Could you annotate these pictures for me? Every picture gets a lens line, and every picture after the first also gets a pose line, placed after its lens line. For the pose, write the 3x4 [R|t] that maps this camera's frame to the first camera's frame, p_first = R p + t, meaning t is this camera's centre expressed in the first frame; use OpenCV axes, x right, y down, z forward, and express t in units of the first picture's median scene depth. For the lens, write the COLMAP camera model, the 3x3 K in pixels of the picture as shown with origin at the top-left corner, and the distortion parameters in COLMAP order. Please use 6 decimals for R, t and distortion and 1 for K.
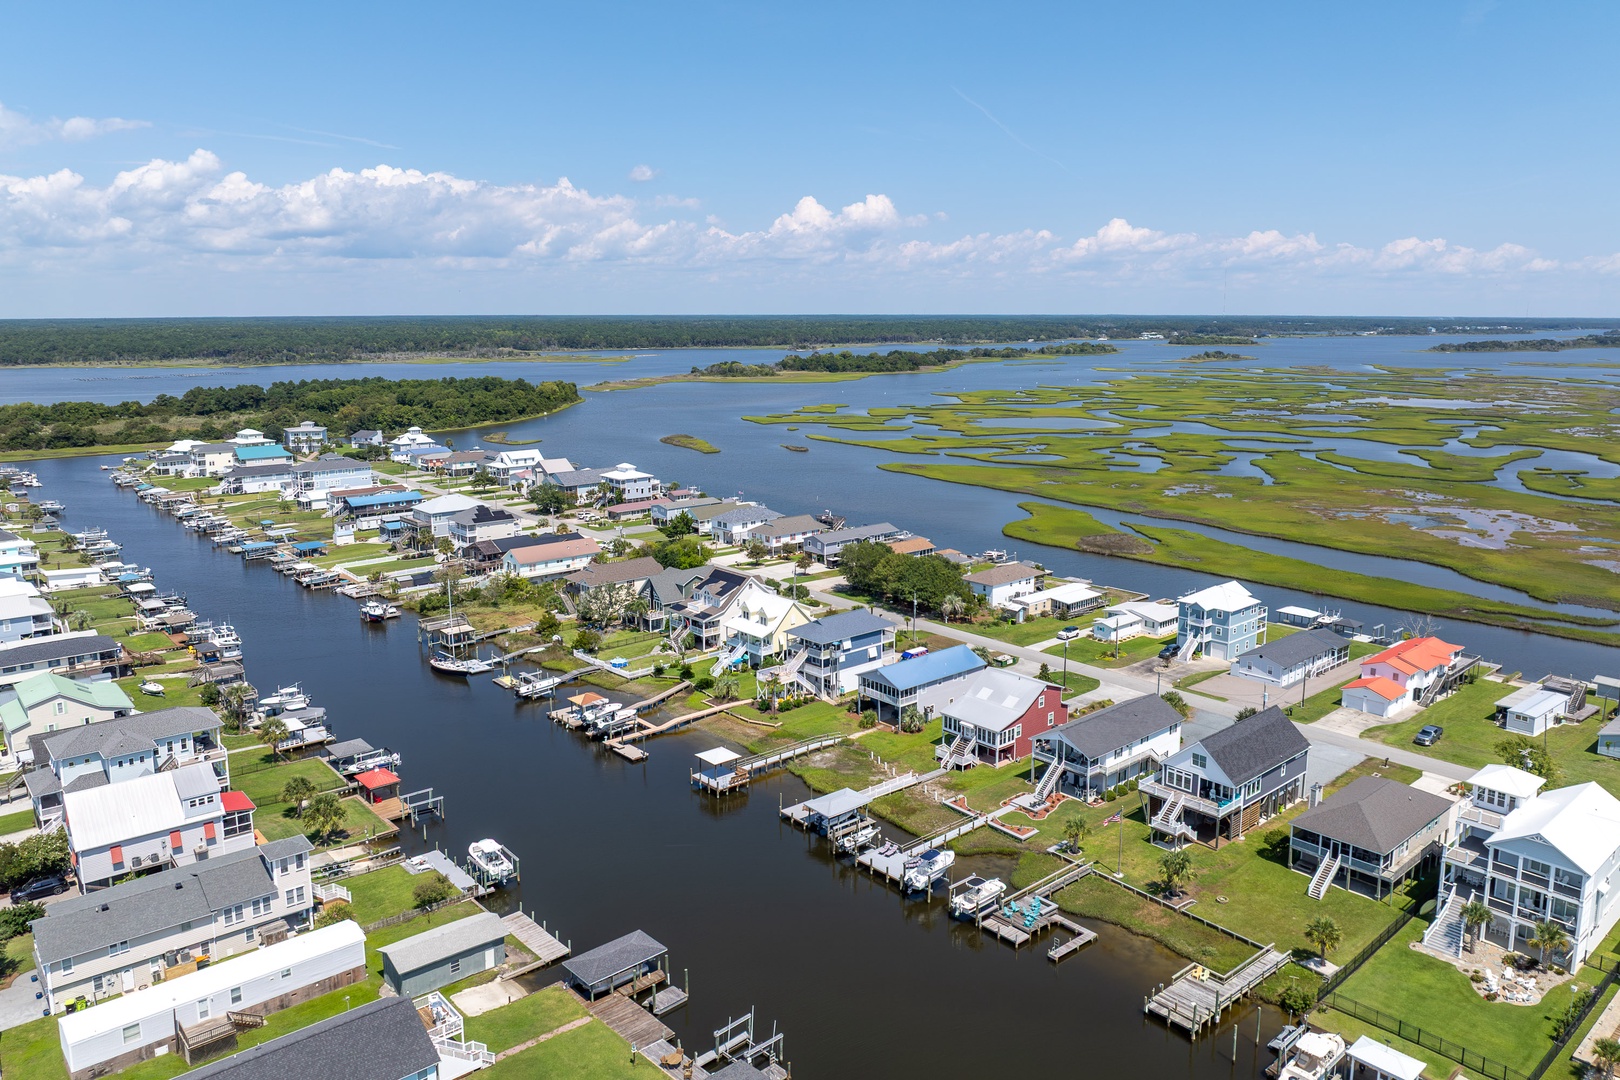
lens RADIAL K [[1122.4, 0, 821.0], [0, 1122.4, 537.7], [0, 0, 1]] dist [-0.035854, 0.000656]
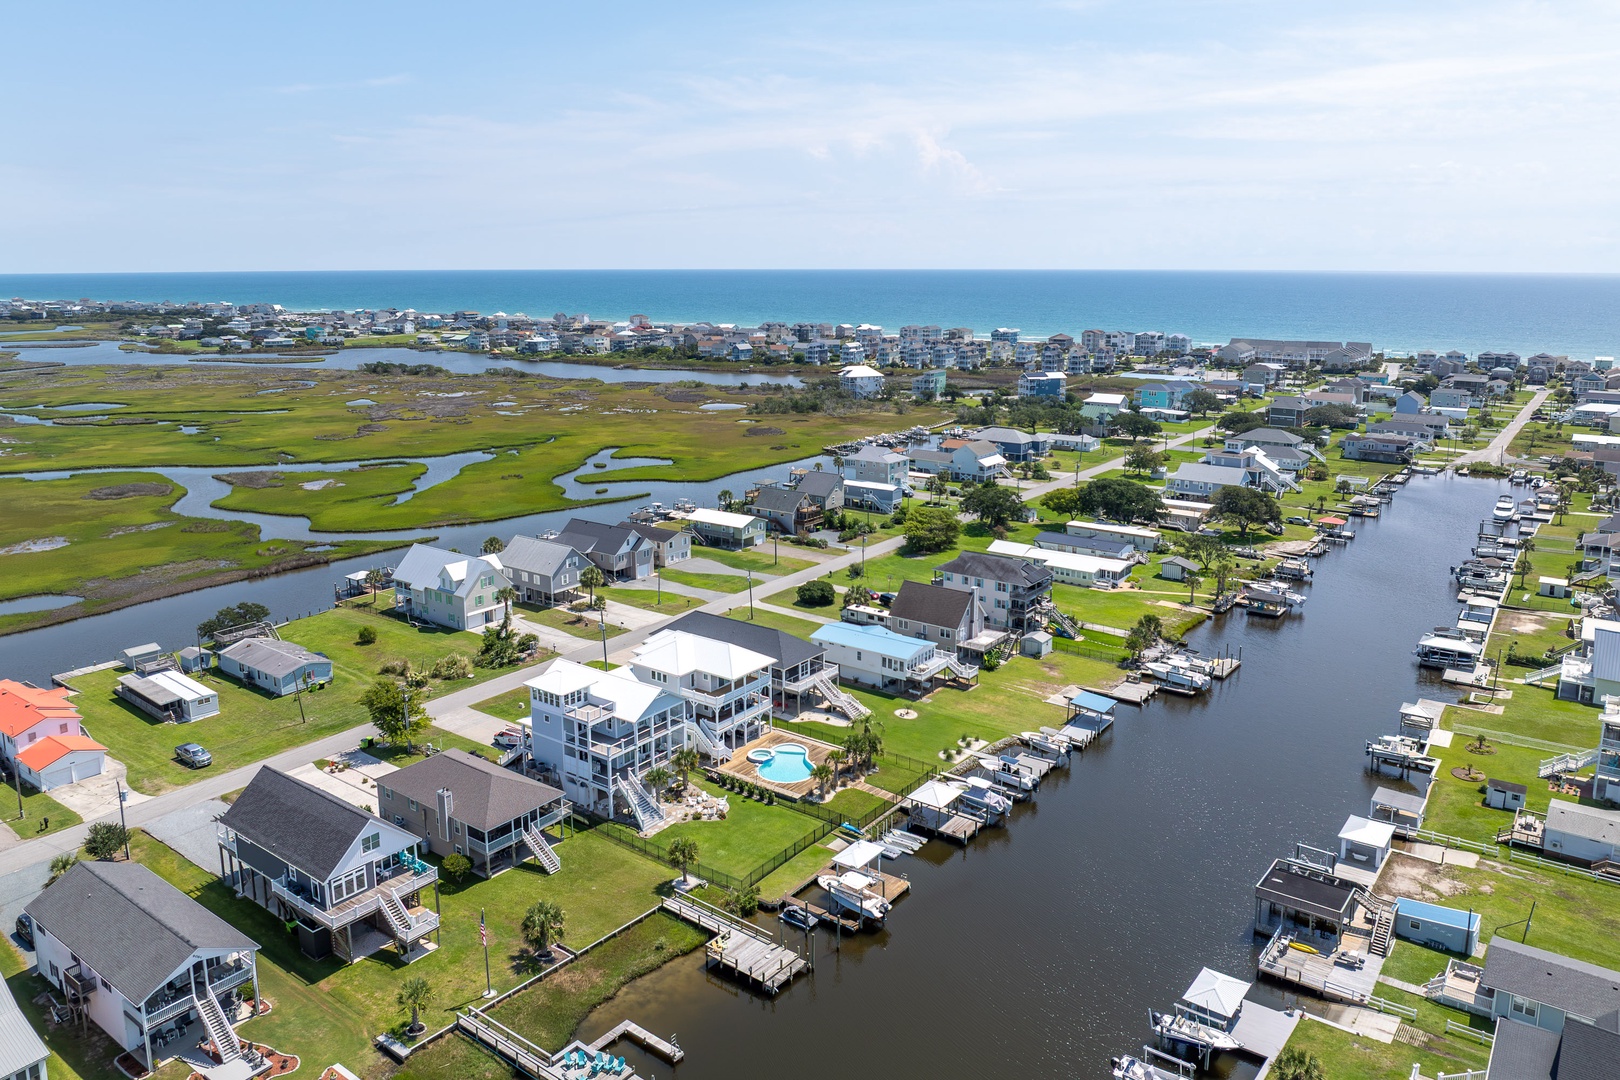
lens RADIAL K [[1122.4, 0, 812.4], [0, 1122.4, 541.5], [0, 0, 1]] dist [-0.035854, 0.000656]
pose [[-0.209259, -0.227140, 0.951114, -0.458850], [0.182770, 0.946423, 0.266231, -0.164384], [-0.960628, 0.229547, -0.156533, 0.867225]]
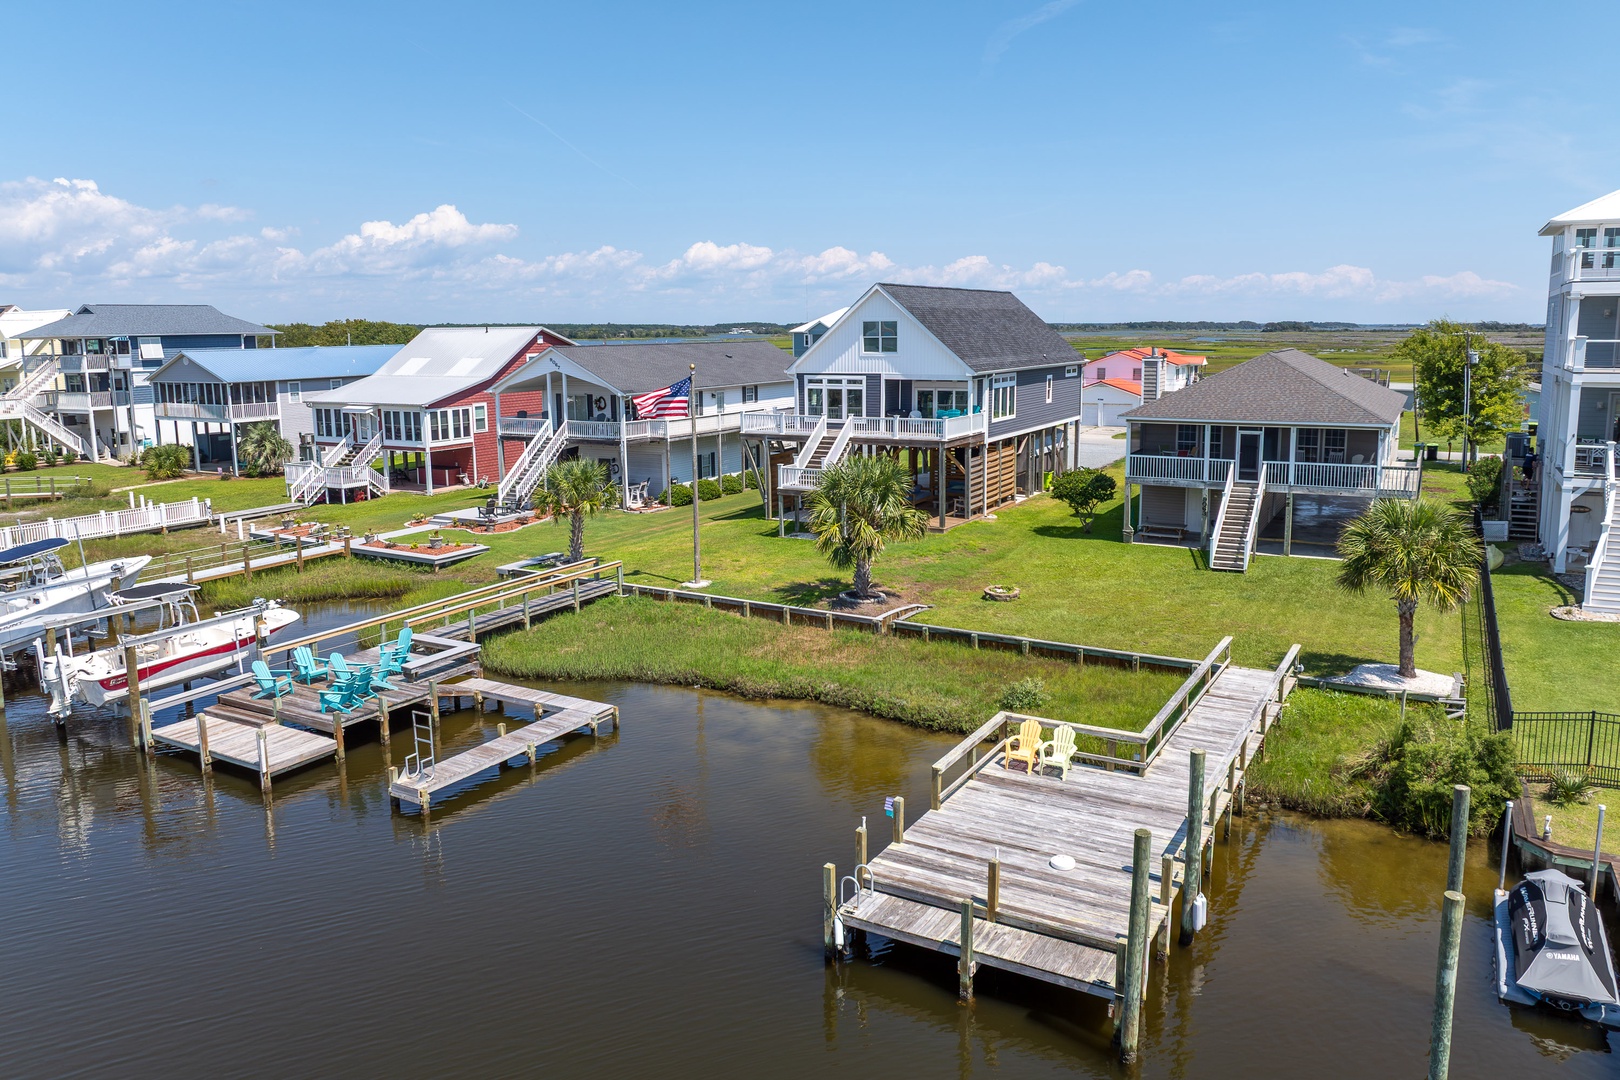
lens RADIAL K [[1122.4, 0, 806.1], [0, 1122.4, 545.0], [0, 0, 1]] dist [-0.035854, 0.000656]
pose [[0.943635, -0.071311, 0.323214, 0.197119], [0.074518, 0.997217, 0.002459, 0.303297], [-0.322490, 0.021765, 0.946323, 0.696829]]
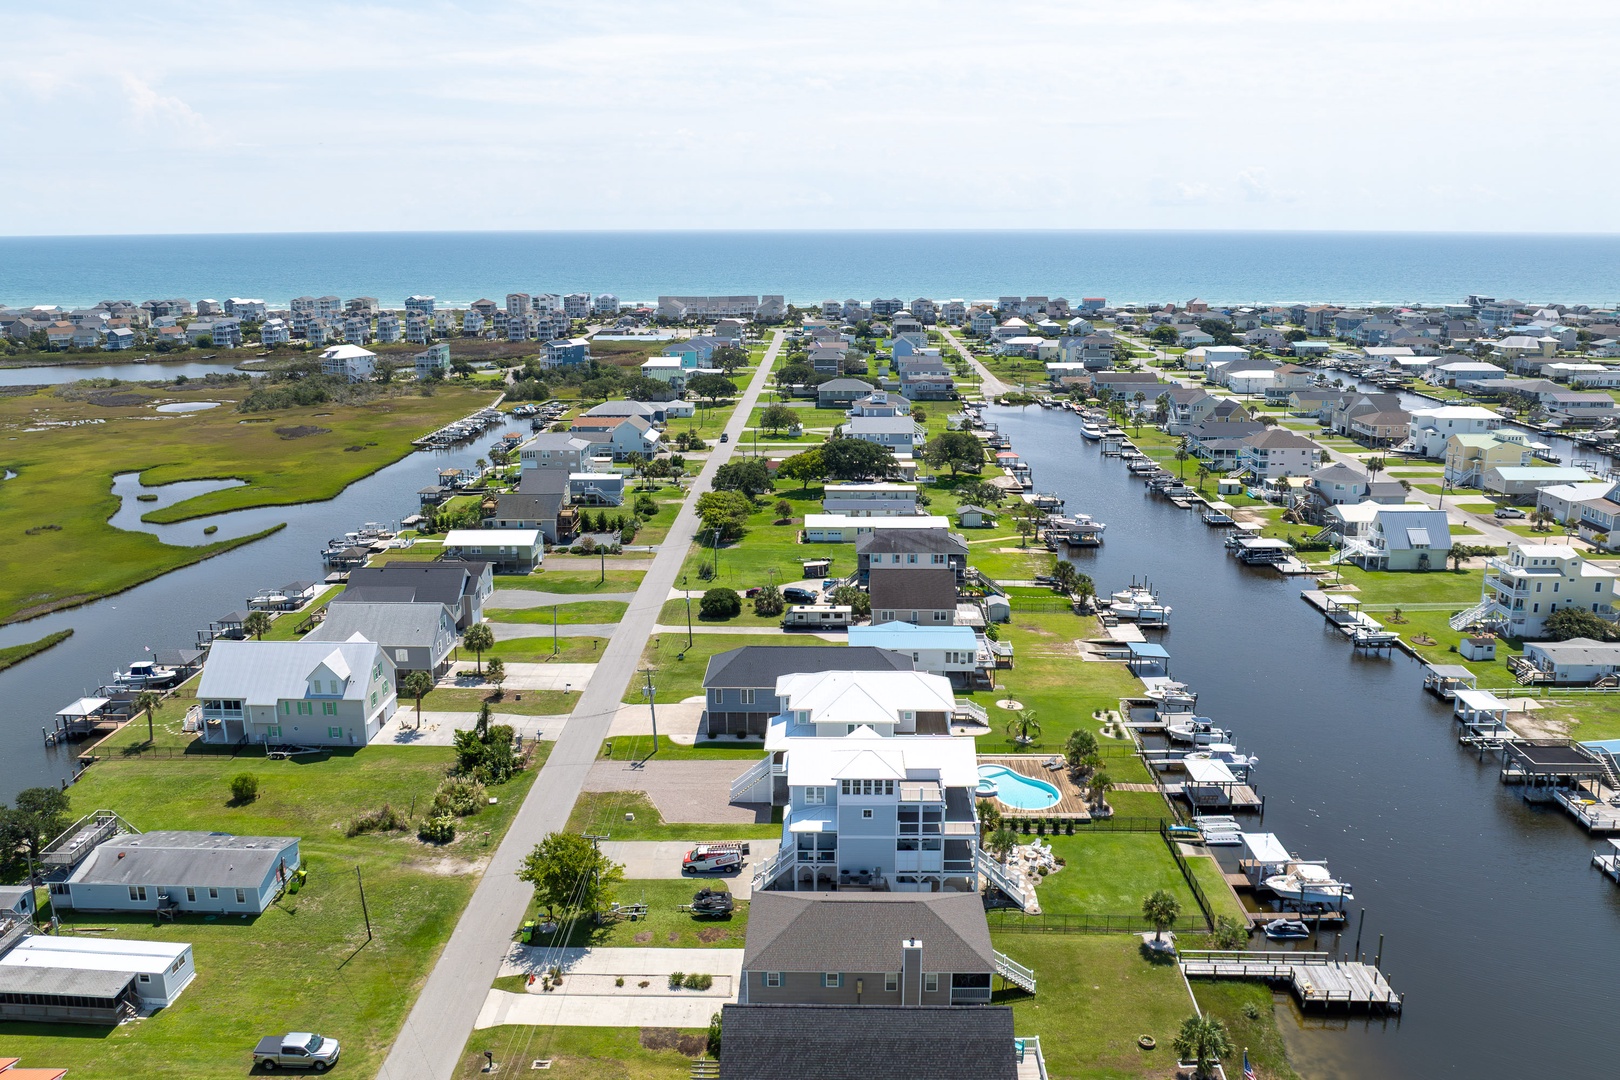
lens RADIAL K [[1122.4, 0, 809.9], [0, 1122.4, 535.3], [0, 0, 1]] dist [-0.035854, 0.000656]
pose [[-0.738091, -0.172994, 0.652146, 0.107487], [0.129584, 0.912229, 0.388648, -0.284796], [-0.662140, 0.371365, -0.650890, 1.485093]]
